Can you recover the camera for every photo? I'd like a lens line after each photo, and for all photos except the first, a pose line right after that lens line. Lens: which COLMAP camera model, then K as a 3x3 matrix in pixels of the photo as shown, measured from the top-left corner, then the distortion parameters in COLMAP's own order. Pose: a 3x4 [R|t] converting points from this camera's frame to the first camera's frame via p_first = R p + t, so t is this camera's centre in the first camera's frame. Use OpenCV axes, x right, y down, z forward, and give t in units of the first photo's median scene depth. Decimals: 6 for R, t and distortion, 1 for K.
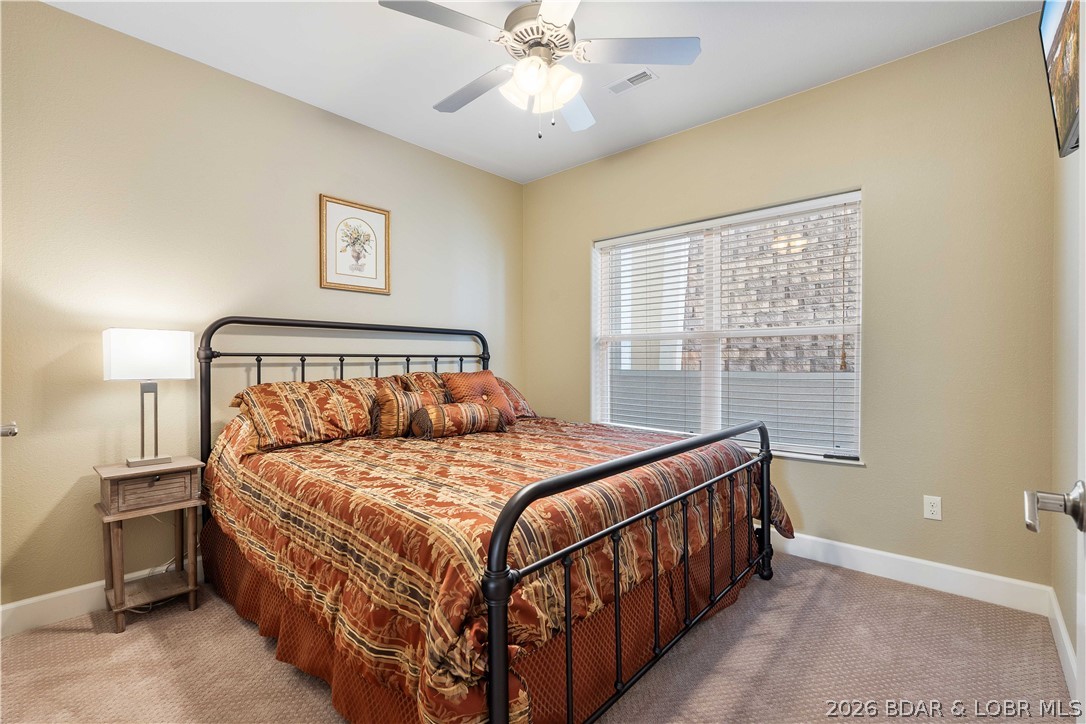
lens RADIAL K [[479.5, 0, 539.4], [0, 479.5, 360.6], [0, 0, 1]] dist [-0.003398, 0.000242]
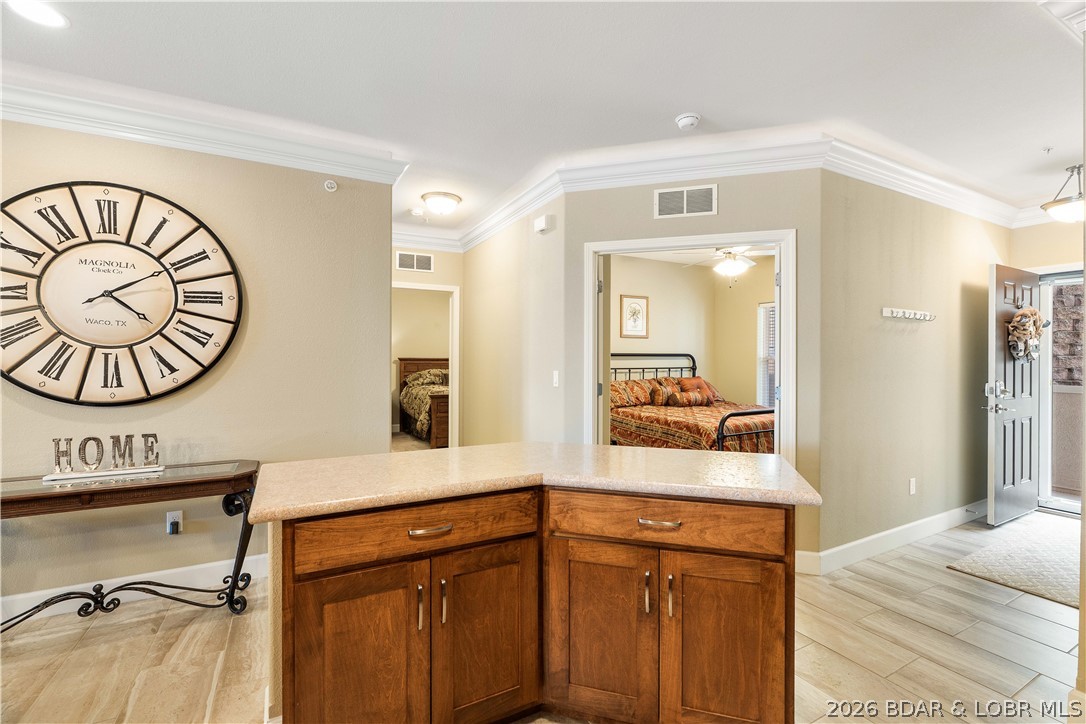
lens RADIAL K [[479.5, 0, 549.1], [0, 479.5, 360.1], [0, 0, 1]] dist [-0.003398, 0.000242]
pose [[0.945950, 0.008492, -0.324203, -0.061297], [-0.005020, 0.999921, 0.011546, -0.079296], [0.324275, -0.009294, 0.945917, -1.277202]]
